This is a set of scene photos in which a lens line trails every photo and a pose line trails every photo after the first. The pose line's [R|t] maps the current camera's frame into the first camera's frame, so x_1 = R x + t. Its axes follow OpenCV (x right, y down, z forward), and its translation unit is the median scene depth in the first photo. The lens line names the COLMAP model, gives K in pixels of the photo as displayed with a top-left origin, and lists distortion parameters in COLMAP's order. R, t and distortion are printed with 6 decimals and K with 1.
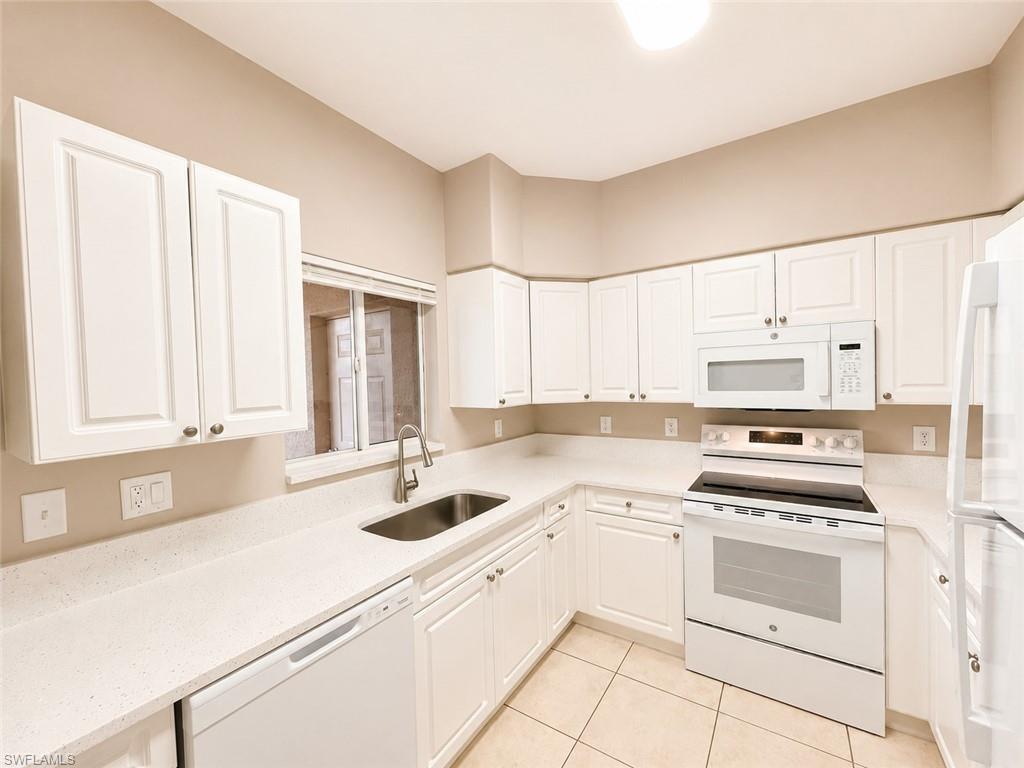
lens RADIAL K [[414.9, 0, 507.4], [0, 414.9, 384.6], [0, 0, 1]] dist [-0.009051, 0.000626]
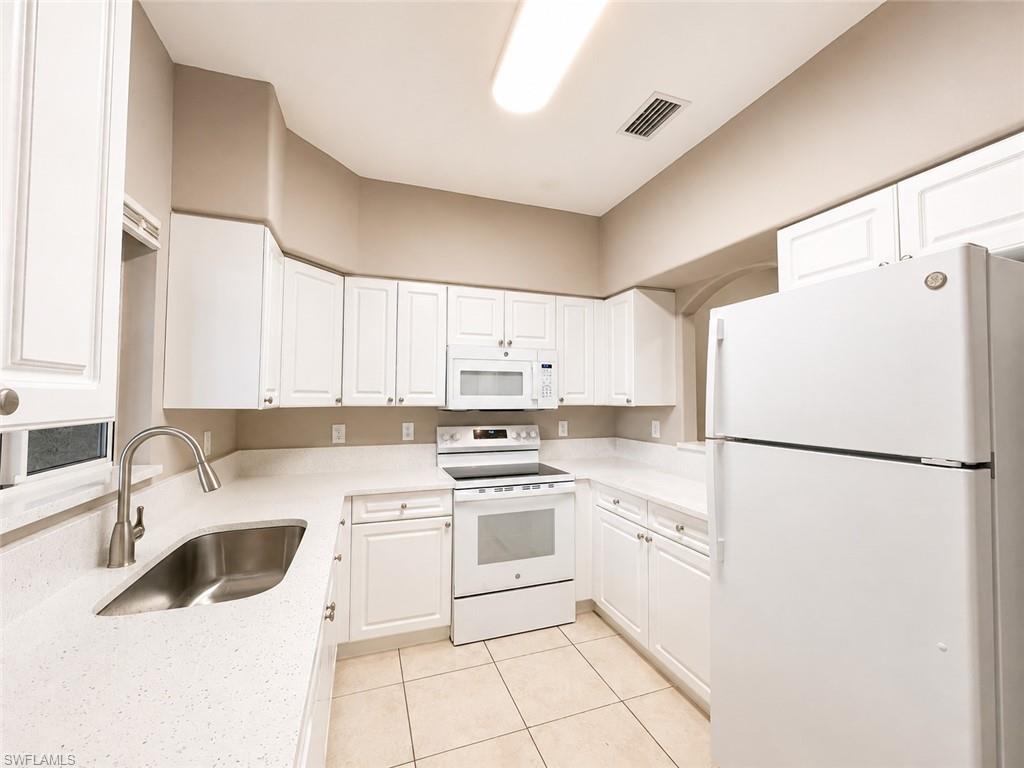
lens RADIAL K [[414.9, 0, 514.8], [0, 414.9, 385.1], [0, 0, 1]] dist [-0.009051, 0.000626]
pose [[0.586695, 0.053435, 0.808043, -0.386971], [-0.006183, 0.998087, -0.061513, 0.060288], [-0.809785, 0.031093, 0.585903, 0.194562]]
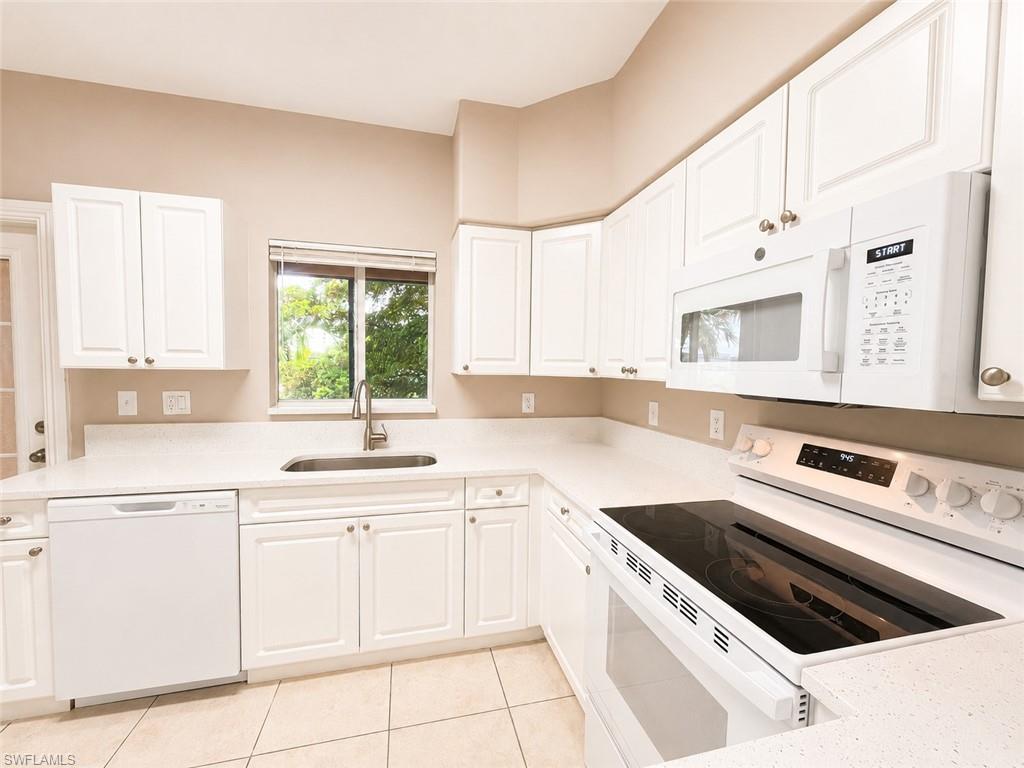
lens RADIAL K [[414.9, 0, 512.8], [0, 414.9, 386.1], [0, 0, 1]] dist [-0.009051, 0.000626]
pose [[0.742495, 0.069005, -0.666288, 0.735650], [-0.046533, 0.997590, 0.051461, 0.031543], [0.668233, -0.007206, 0.743917, 0.399876]]
